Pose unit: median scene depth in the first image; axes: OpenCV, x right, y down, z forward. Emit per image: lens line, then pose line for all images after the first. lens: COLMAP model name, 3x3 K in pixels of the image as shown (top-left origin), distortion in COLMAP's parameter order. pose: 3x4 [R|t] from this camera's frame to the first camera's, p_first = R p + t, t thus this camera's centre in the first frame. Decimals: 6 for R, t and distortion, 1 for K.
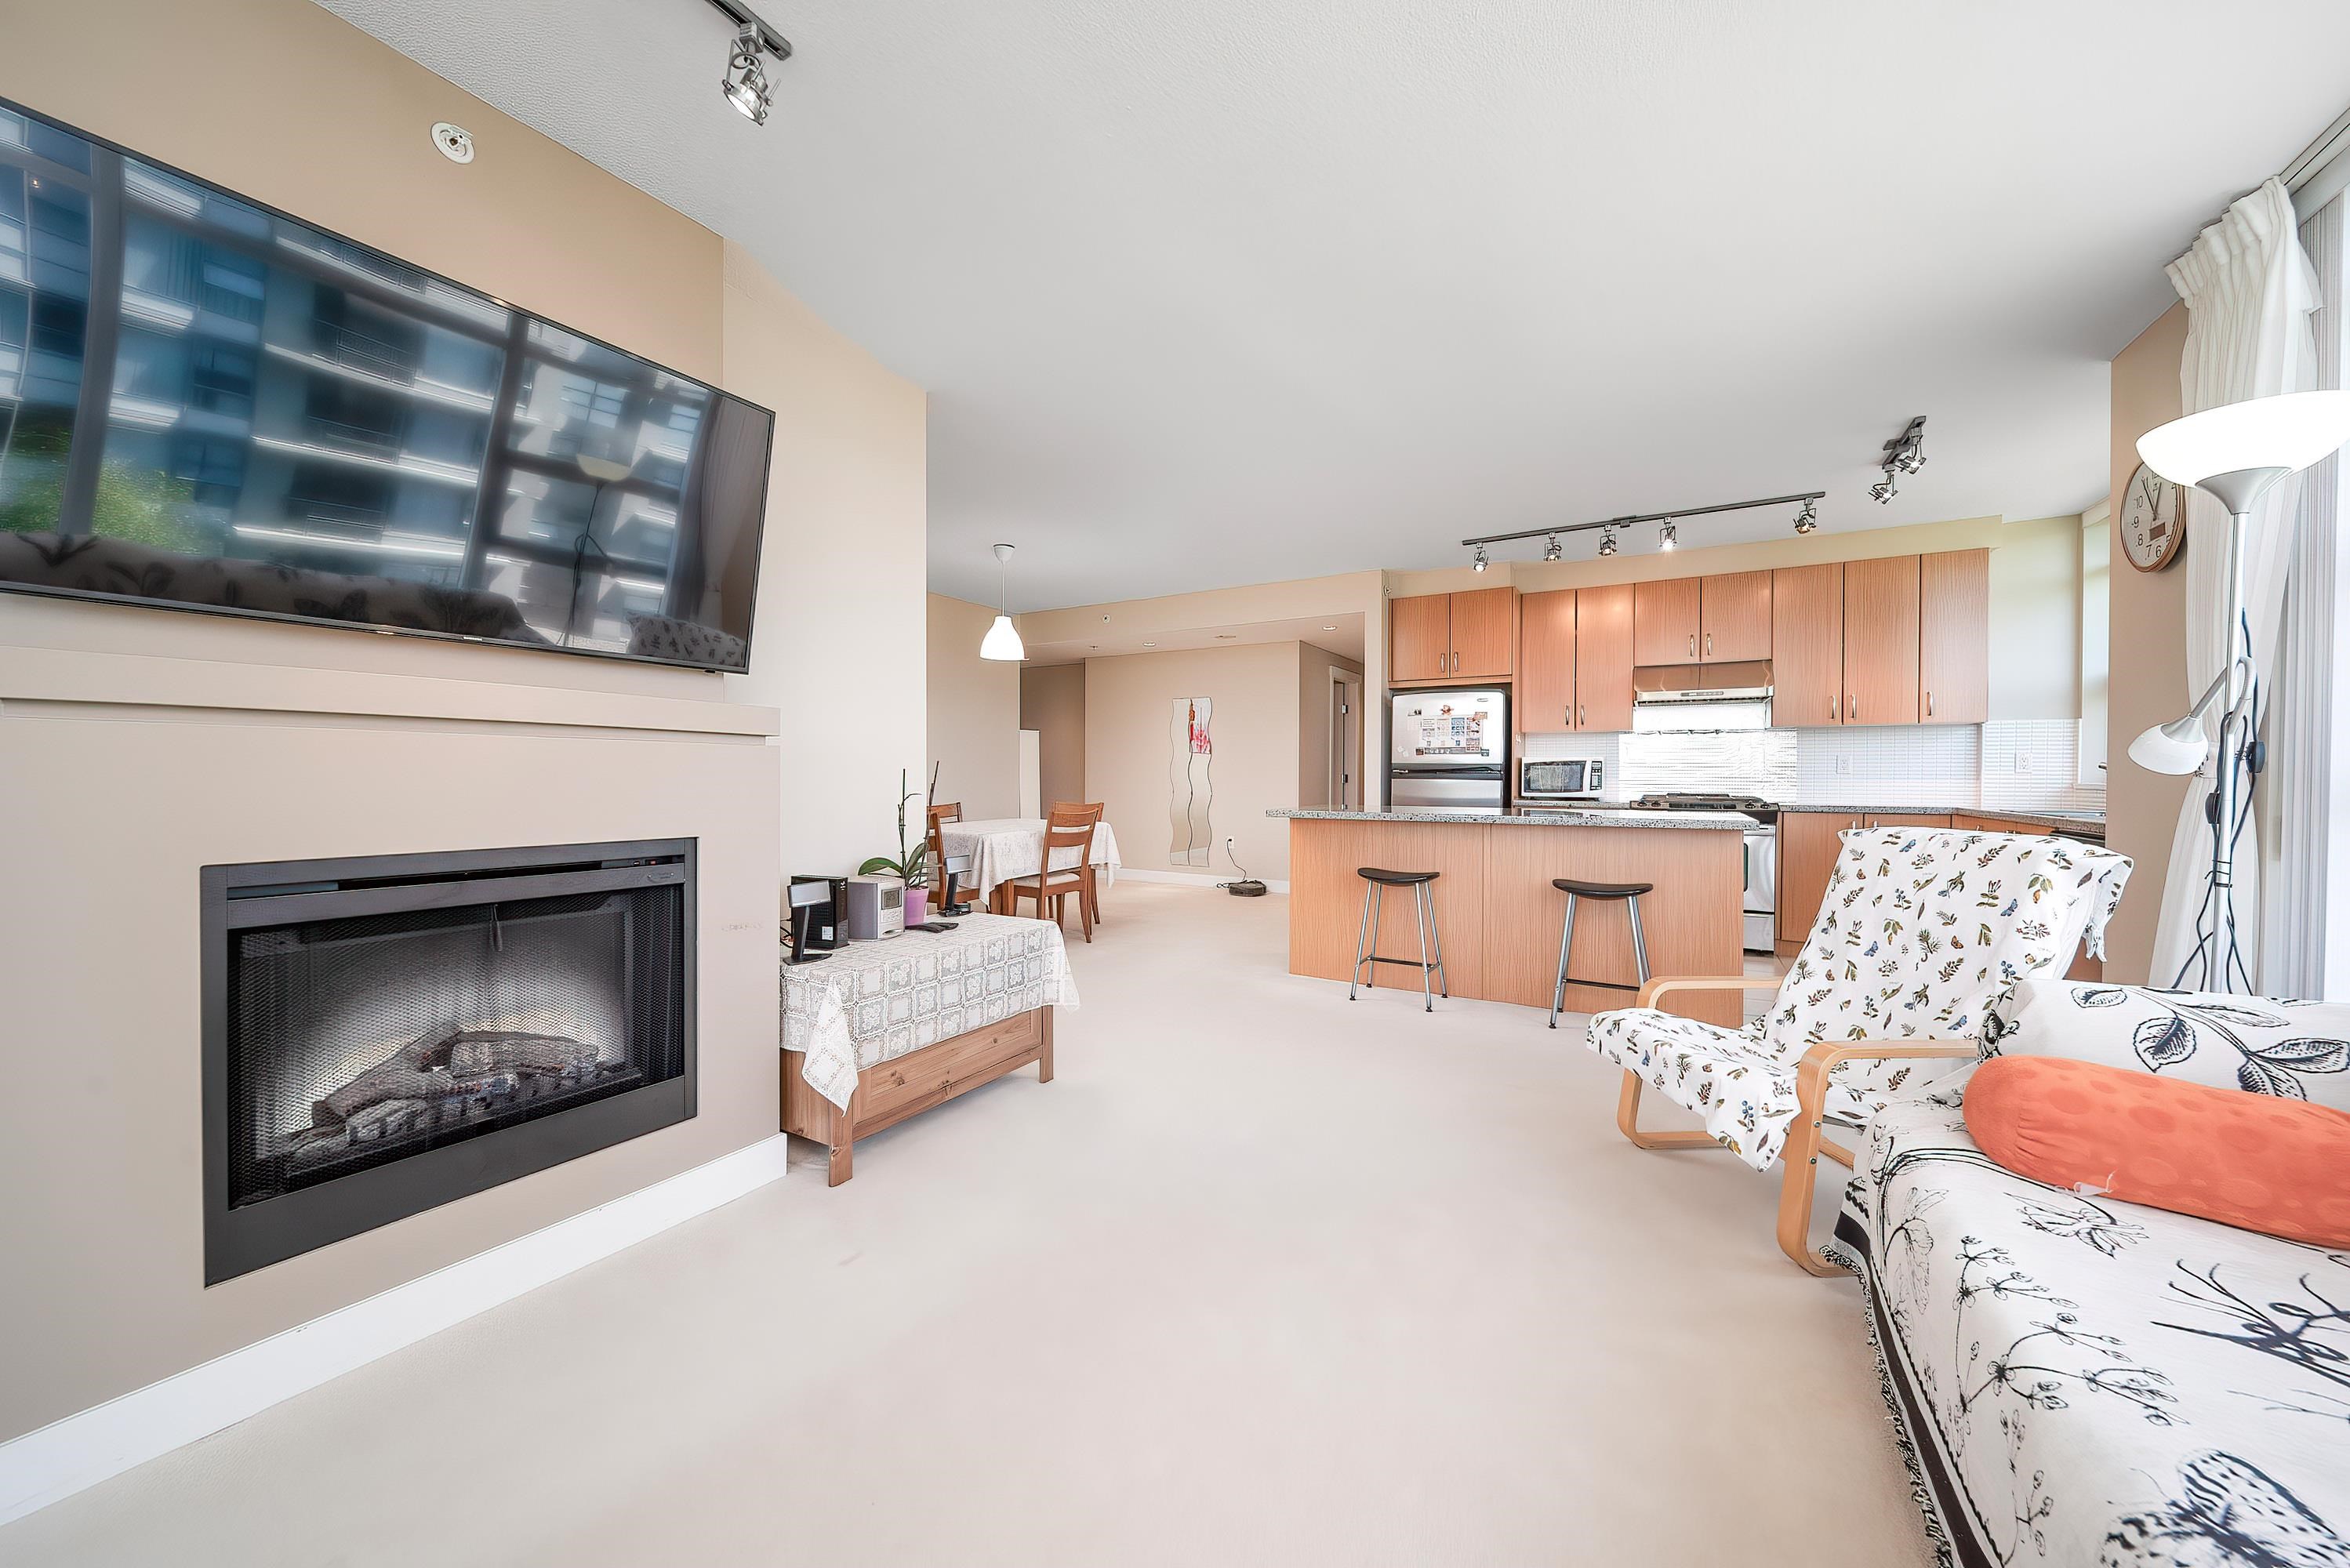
lens RADIAL K [[824.9, 0, 1183.9], [0, 824.9, 781.1], [0, 0, 1]] dist [0.000674, -0.002229]
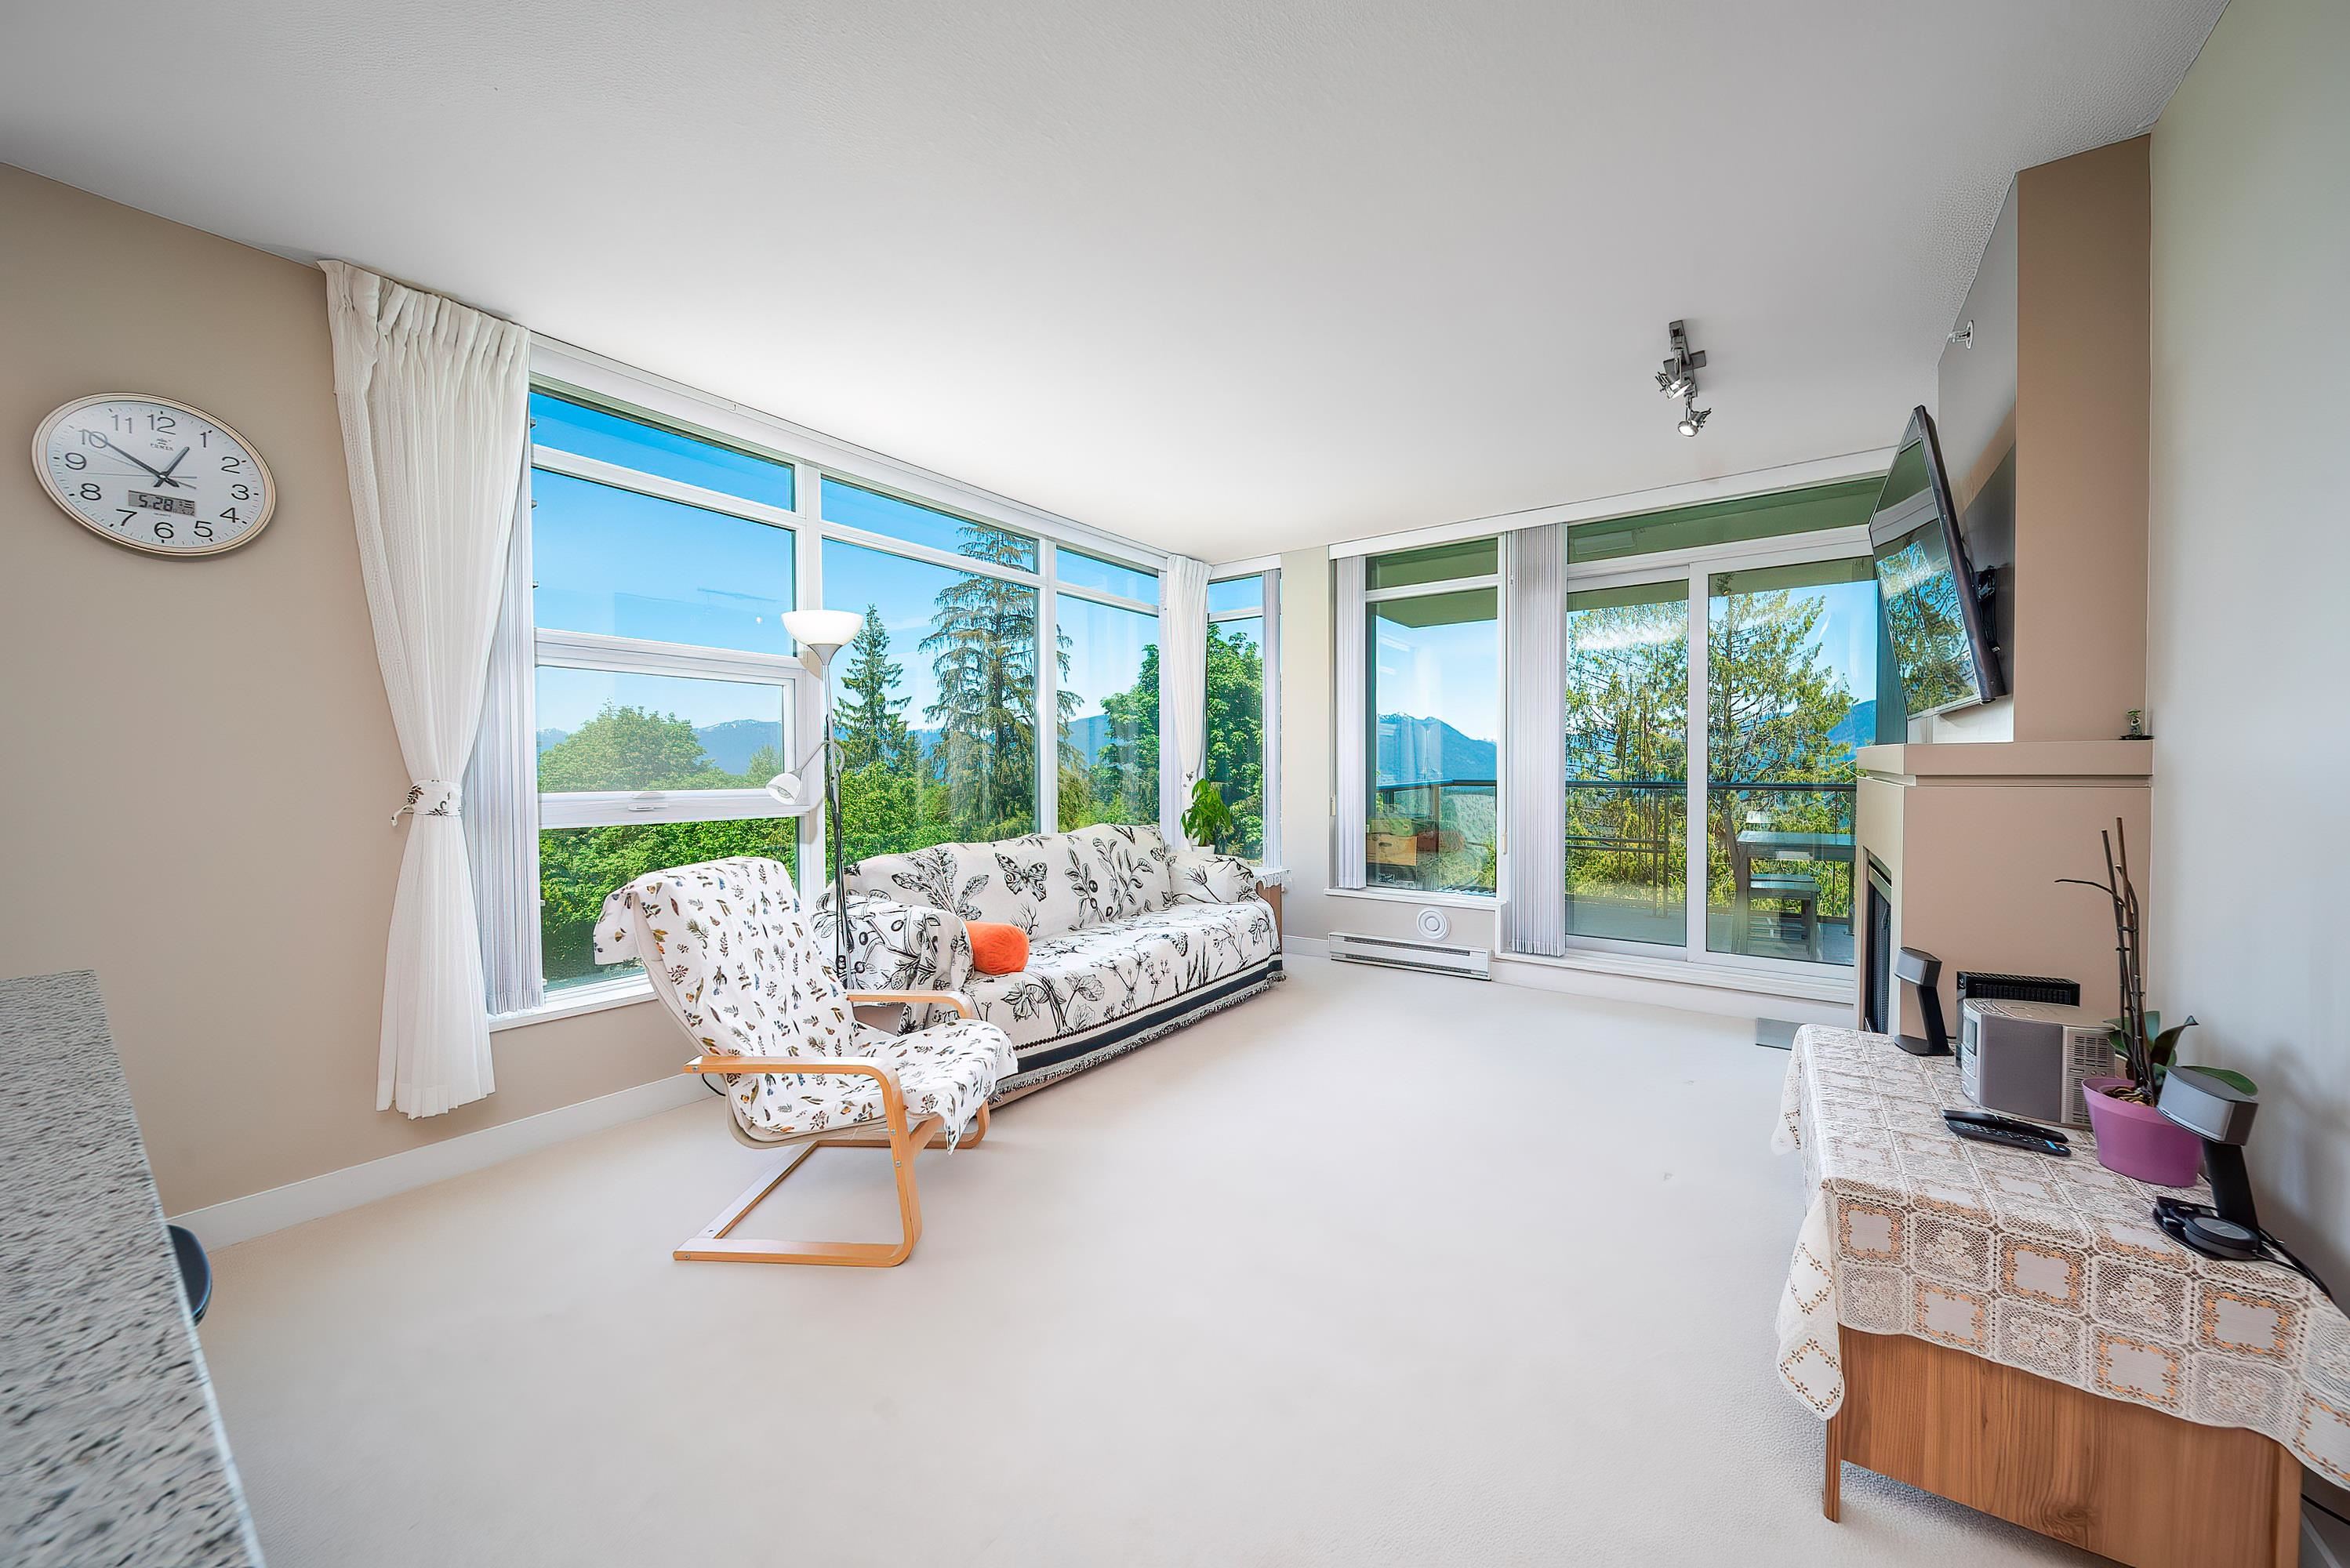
lens RADIAL K [[824.9, 0, 1187.4], [0, 824.9, 779.6], [0, 0, 1]] dist [0.000674, -0.002229]
pose [[-0.995510, 0.001588, 0.094648, 0.081035], [0.004058, 0.999656, 0.025913, -0.031163], [-0.094574, 0.026181, -0.995174, 0.817161]]
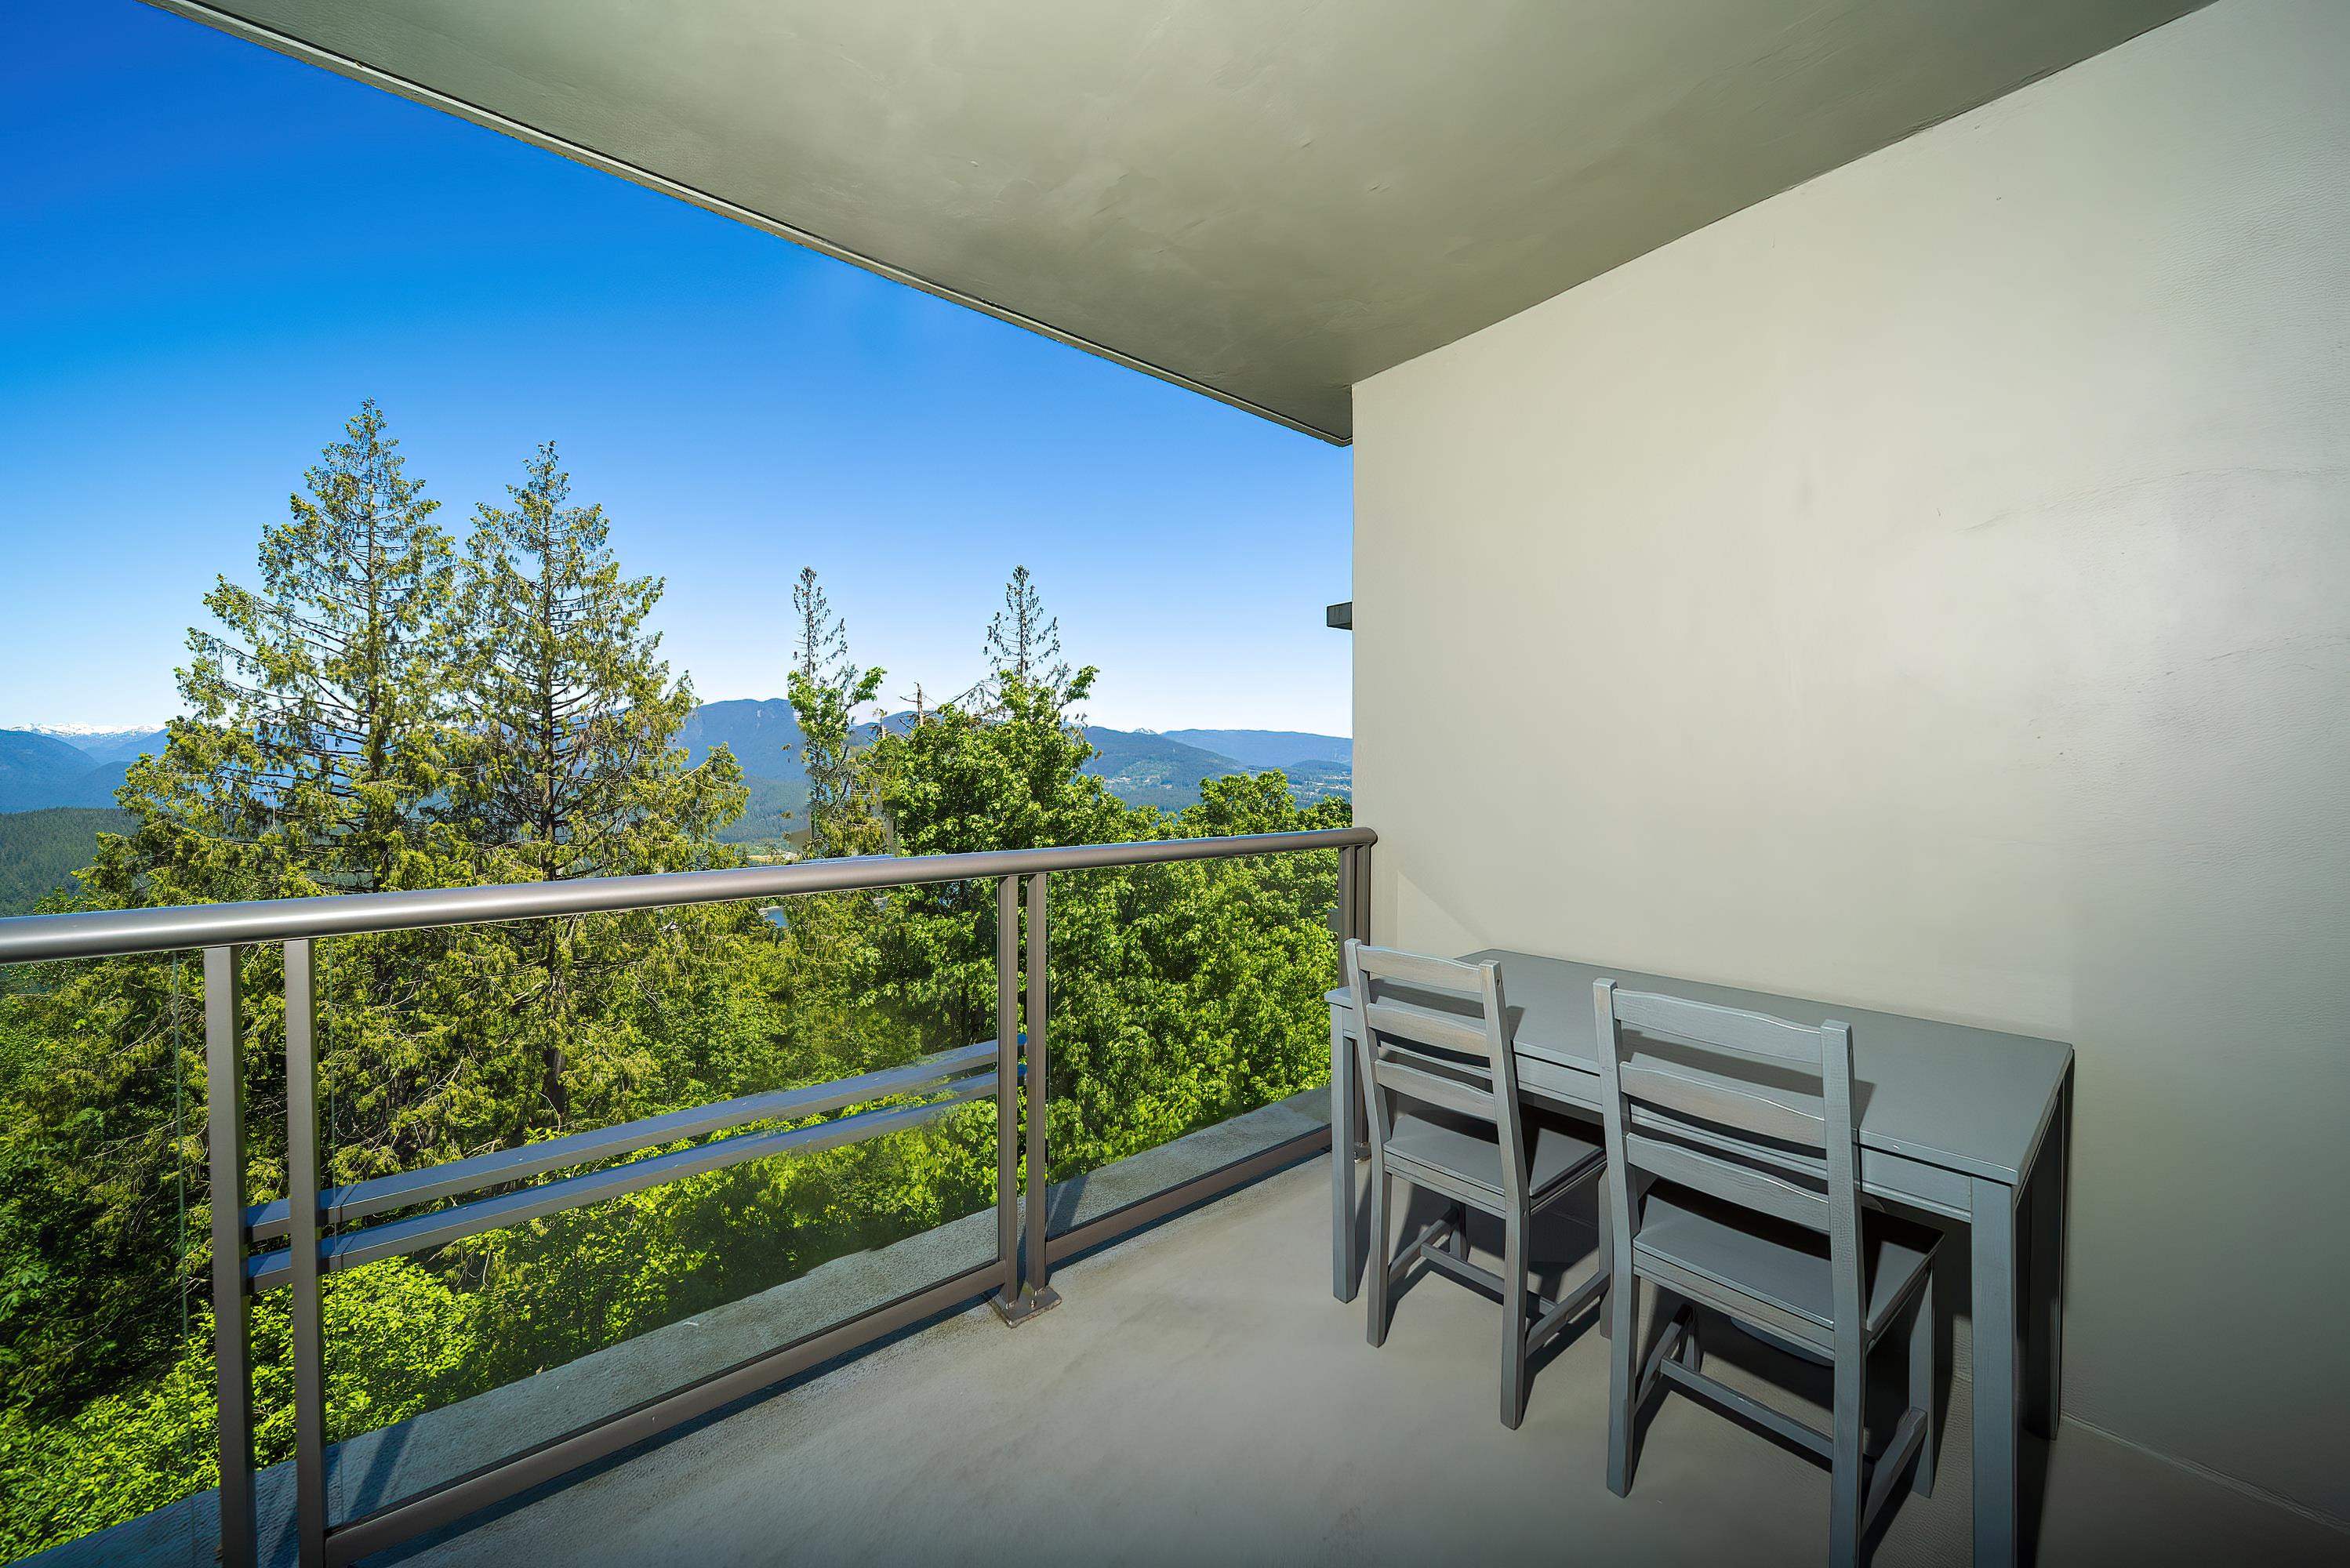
lens RADIAL K [[824.9, 0, 1182.2], [0, 824.9, 782.0], [0, 0, 1]] dist [0.000674, -0.002229]
pose [[-0.358763, 0.014319, -0.933319, -0.165186], [-0.007993, 0.999799, 0.018411, -0.032796], [0.933394, 0.014066, -0.358576, -0.210704]]
